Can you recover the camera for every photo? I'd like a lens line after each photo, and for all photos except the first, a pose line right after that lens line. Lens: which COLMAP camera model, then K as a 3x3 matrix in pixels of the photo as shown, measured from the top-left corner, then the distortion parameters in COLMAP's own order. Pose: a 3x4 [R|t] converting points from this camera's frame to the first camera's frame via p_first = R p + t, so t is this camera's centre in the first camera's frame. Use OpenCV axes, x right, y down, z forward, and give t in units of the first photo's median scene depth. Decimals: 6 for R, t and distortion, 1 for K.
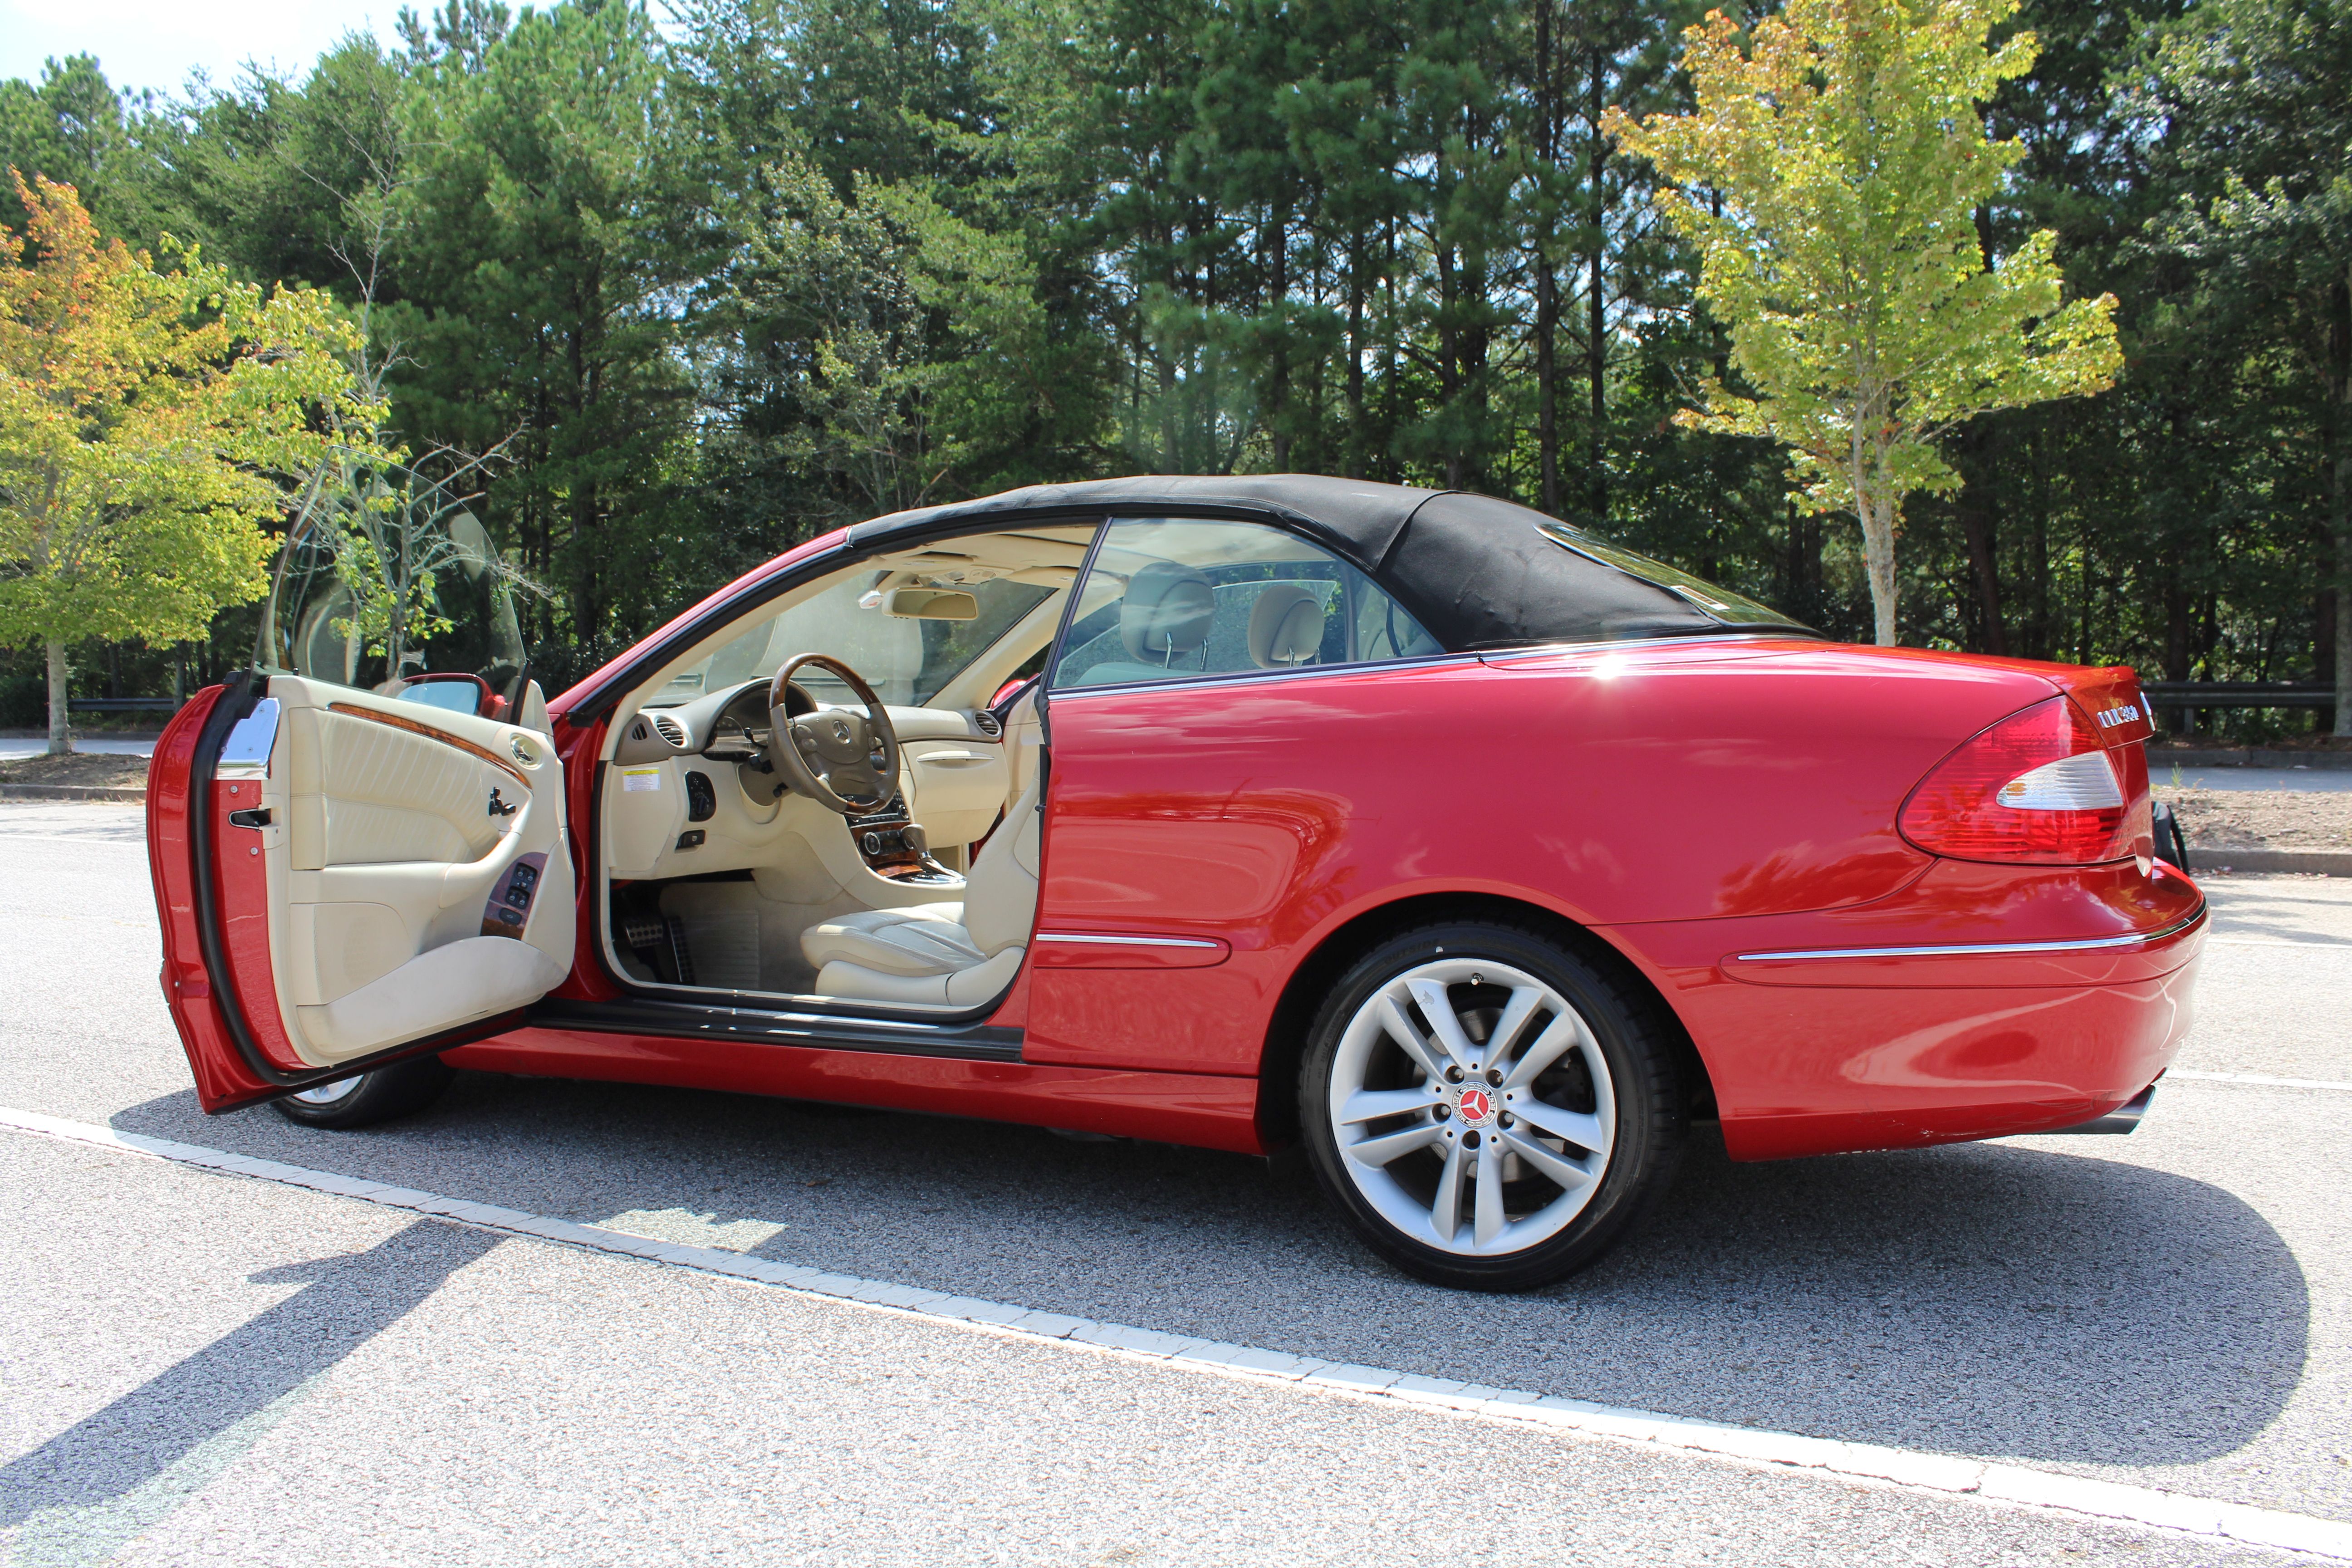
lens RADIAL K [[2019.0, 0, 1192.0], [0, 2019.0, 784.7], [0, 0, 1]] dist [-0.164440, 0.157555]
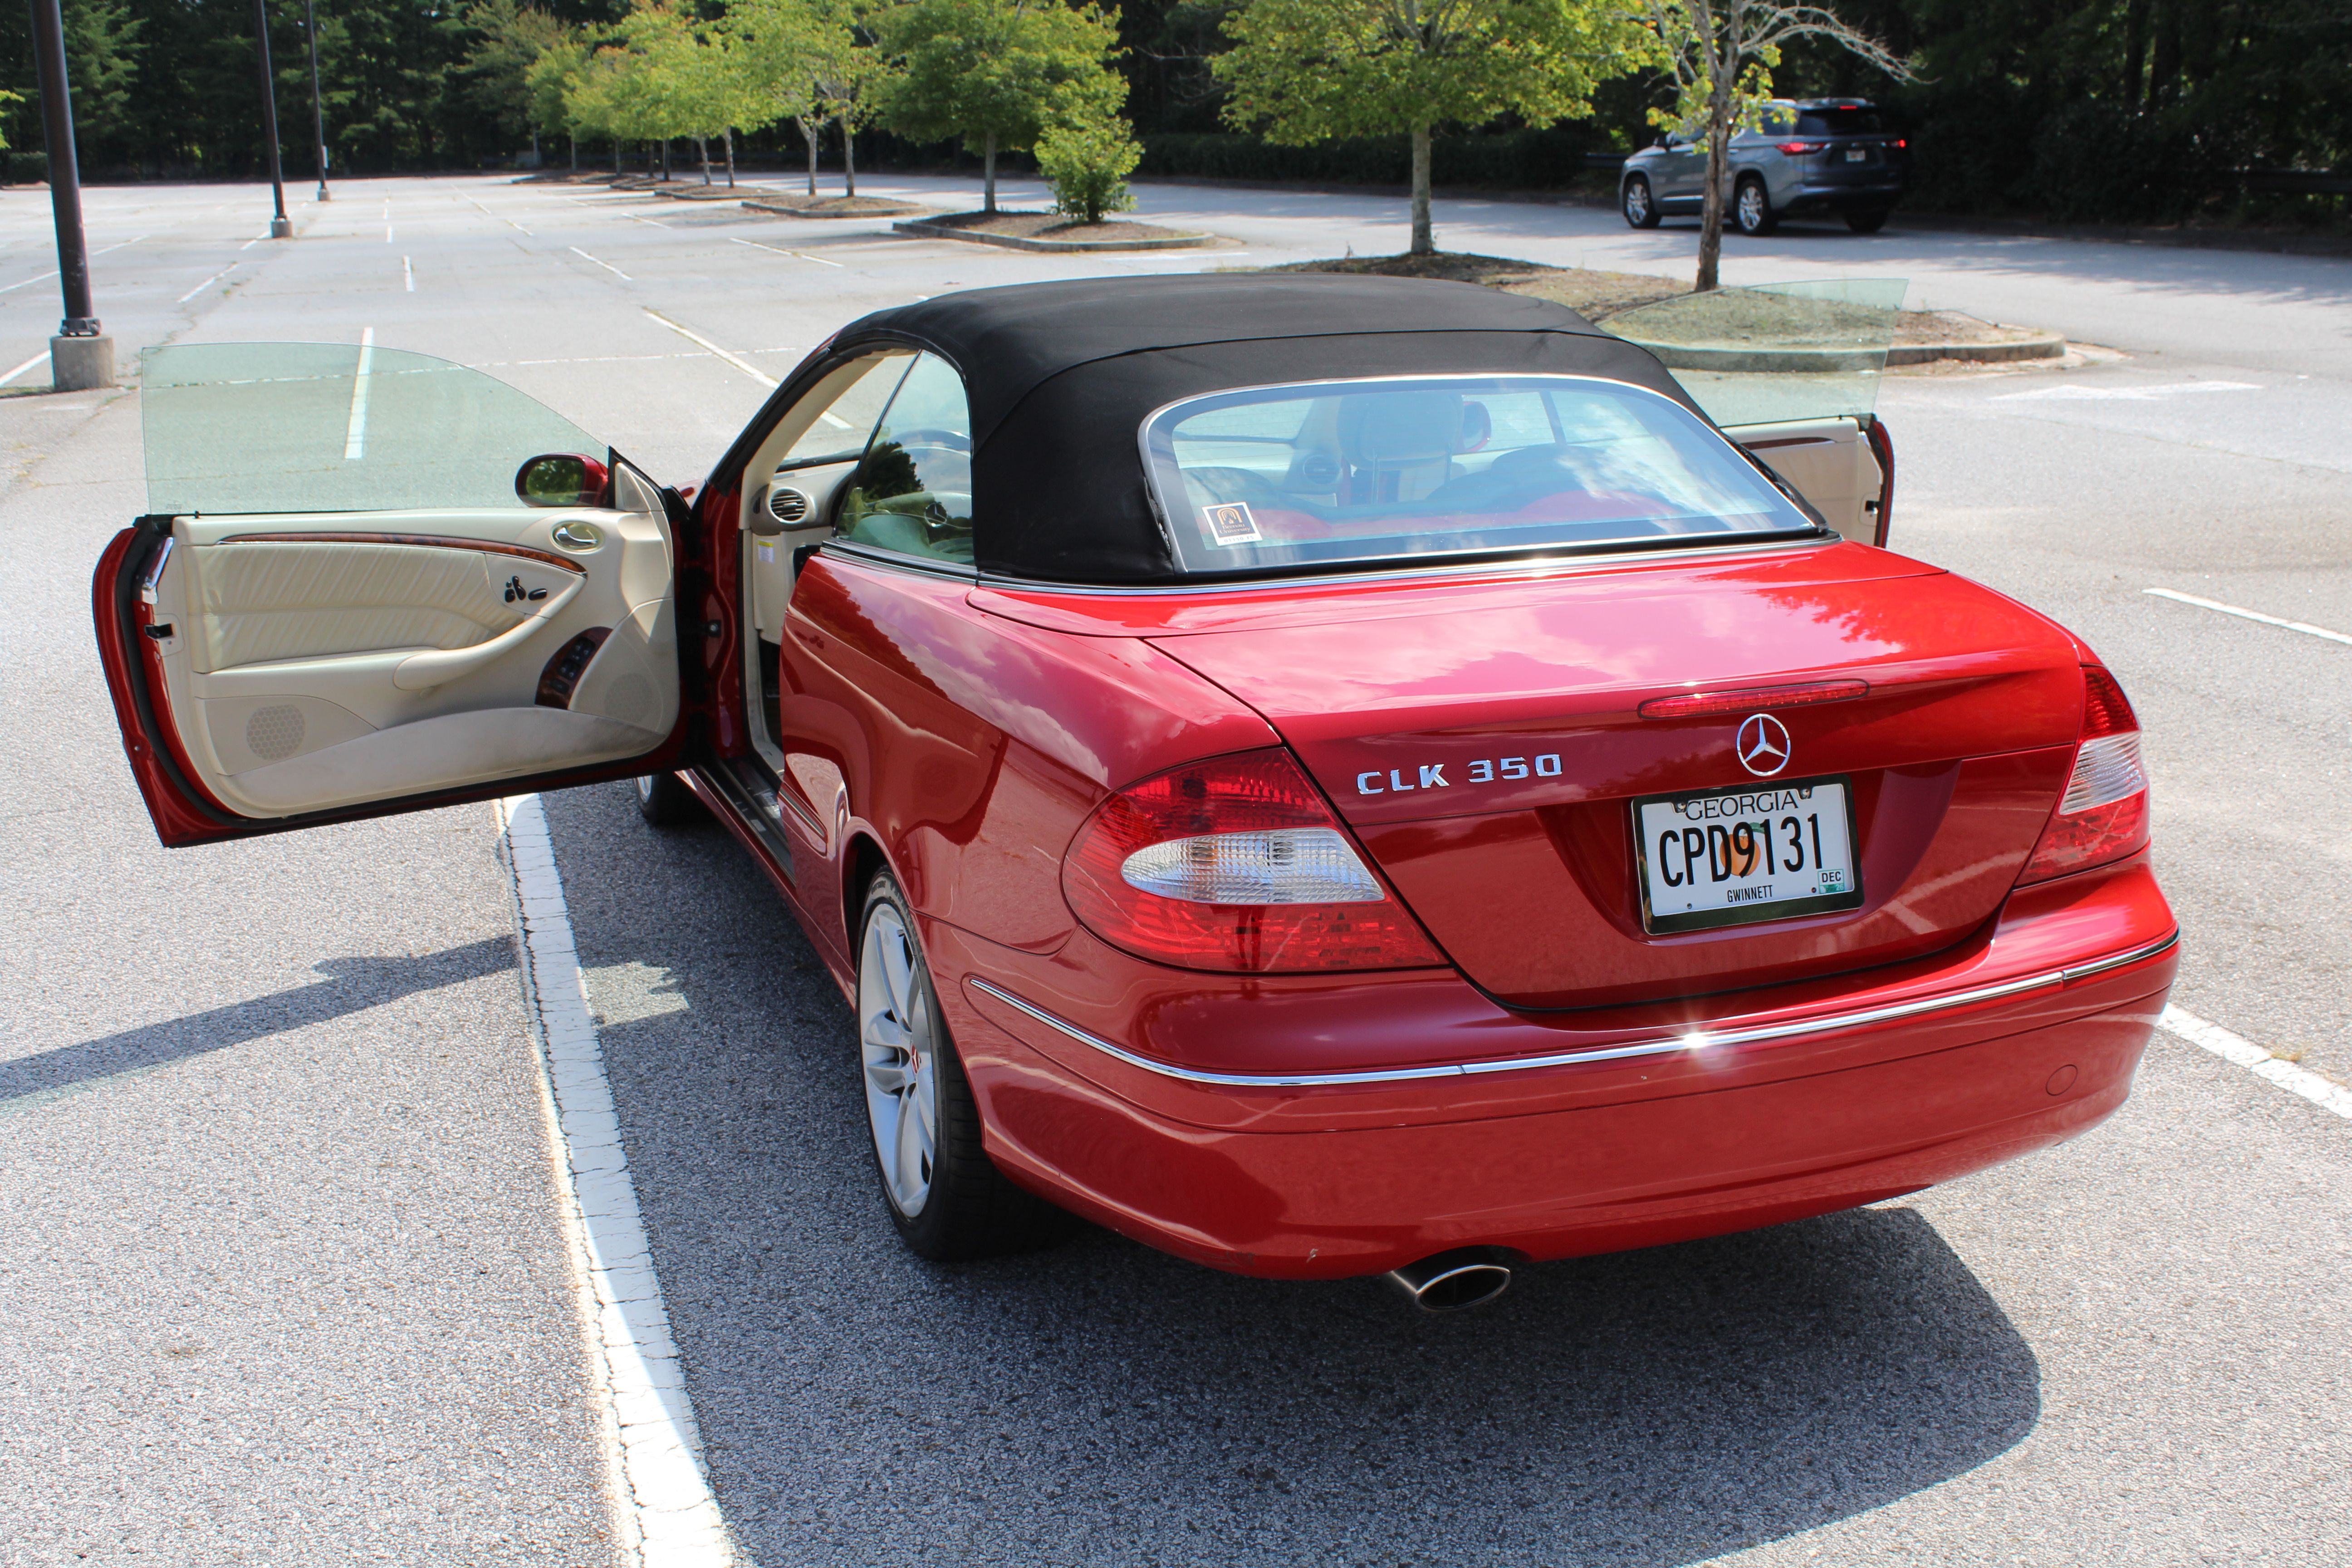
lens RADIAL K [[2687.9, 0, 1176.0], [0, 2687.9, 784.0], [0, 0, 1]] dist [-0.114391, 0.182722]
pose [[0.695169, 0.167282, -0.699111, 0.953431], [-0.008010, 0.974289, 0.225161, -0.220366], [0.718801, -0.150925, 0.678636, 0.218778]]
